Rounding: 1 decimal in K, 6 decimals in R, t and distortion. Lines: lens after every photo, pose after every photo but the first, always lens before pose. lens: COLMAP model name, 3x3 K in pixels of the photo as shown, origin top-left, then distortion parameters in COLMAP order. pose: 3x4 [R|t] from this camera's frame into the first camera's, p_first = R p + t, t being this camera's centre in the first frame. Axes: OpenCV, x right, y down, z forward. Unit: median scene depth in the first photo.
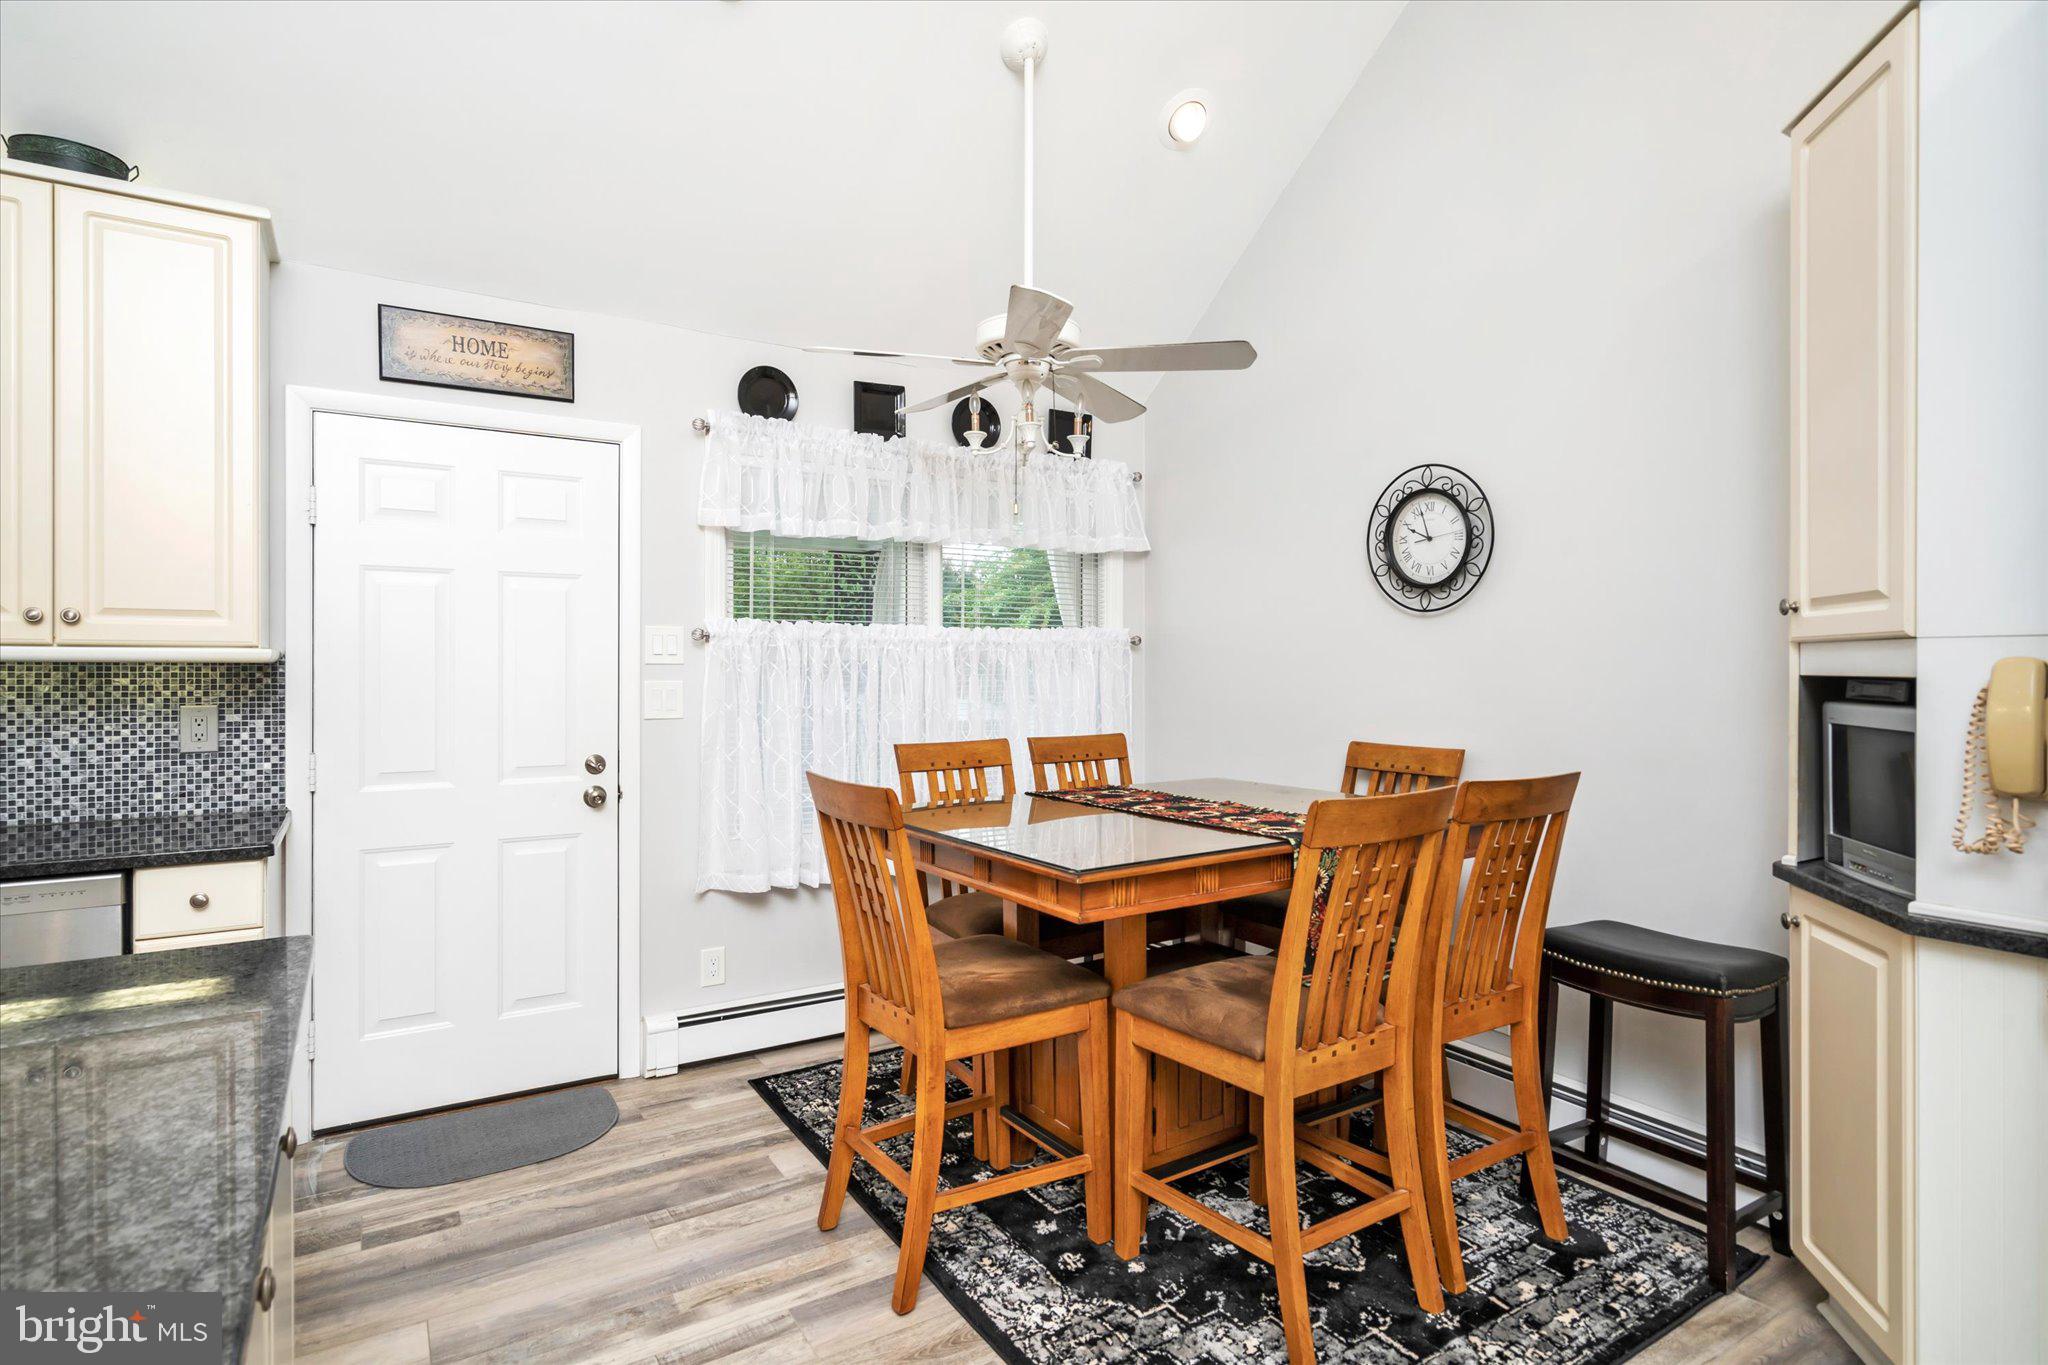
lens RADIAL K [[1033.1, 0, 1020.2], [0, 1033.1, 666.5], [0, 0, 1]] dist [-0.001237, -0.000147]
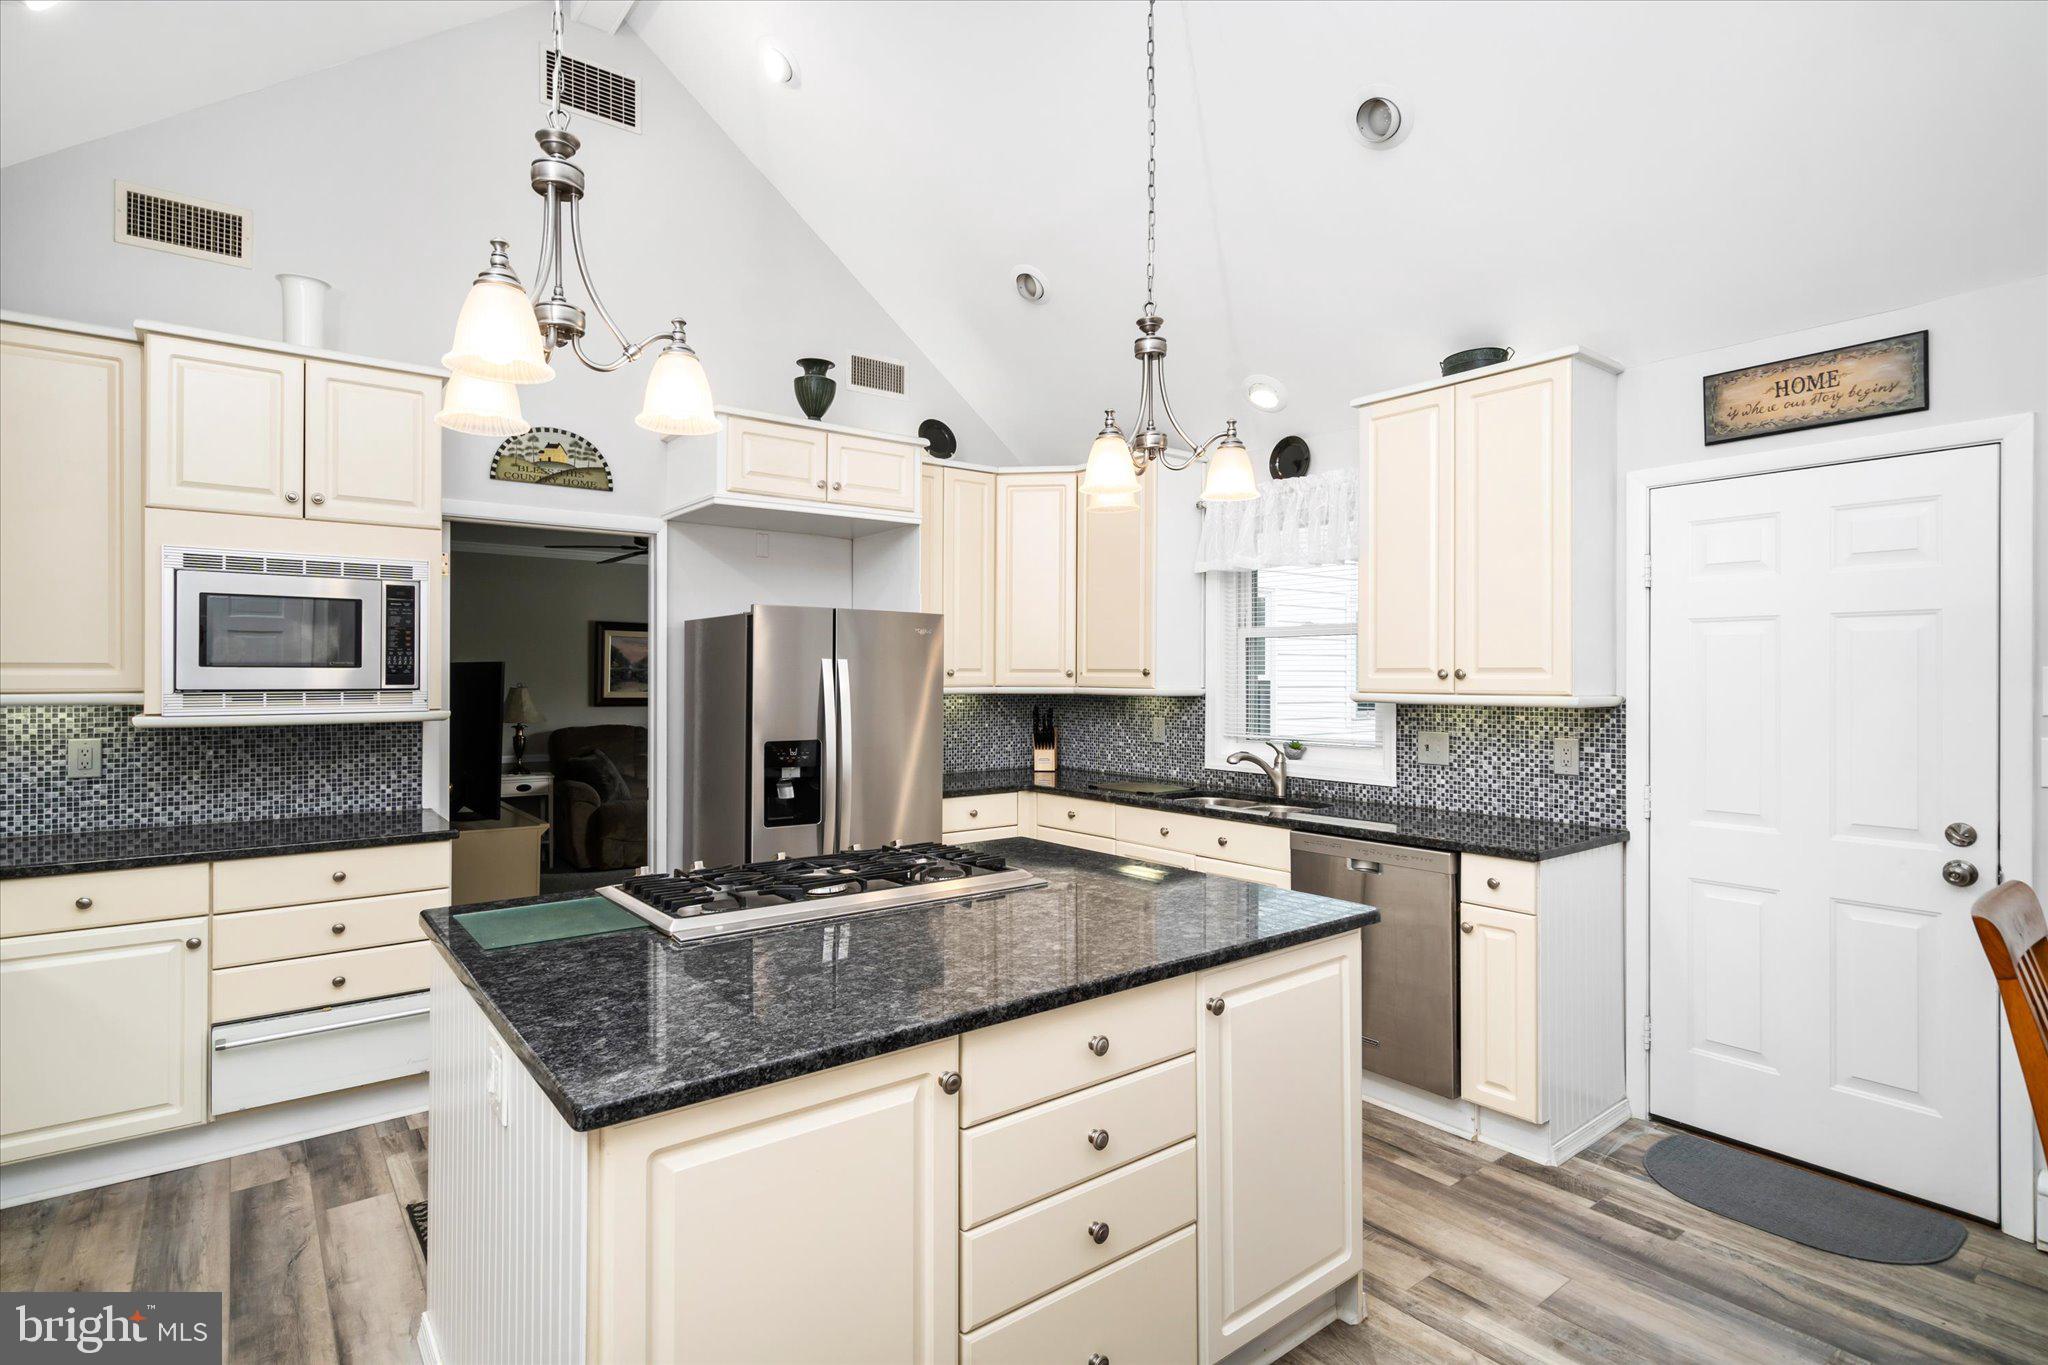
lens RADIAL K [[967.1, 0, 1024.0], [0, 967.1, 682.5], [0, 0, 1]] dist [-0.000160, 0.000600]
pose [[0.123440, -0.000705, -0.992352, 0.313108], [-0.006368, 0.999979, -0.001502, -0.025461], [0.992332, 0.006505, 0.123433, 0.177146]]
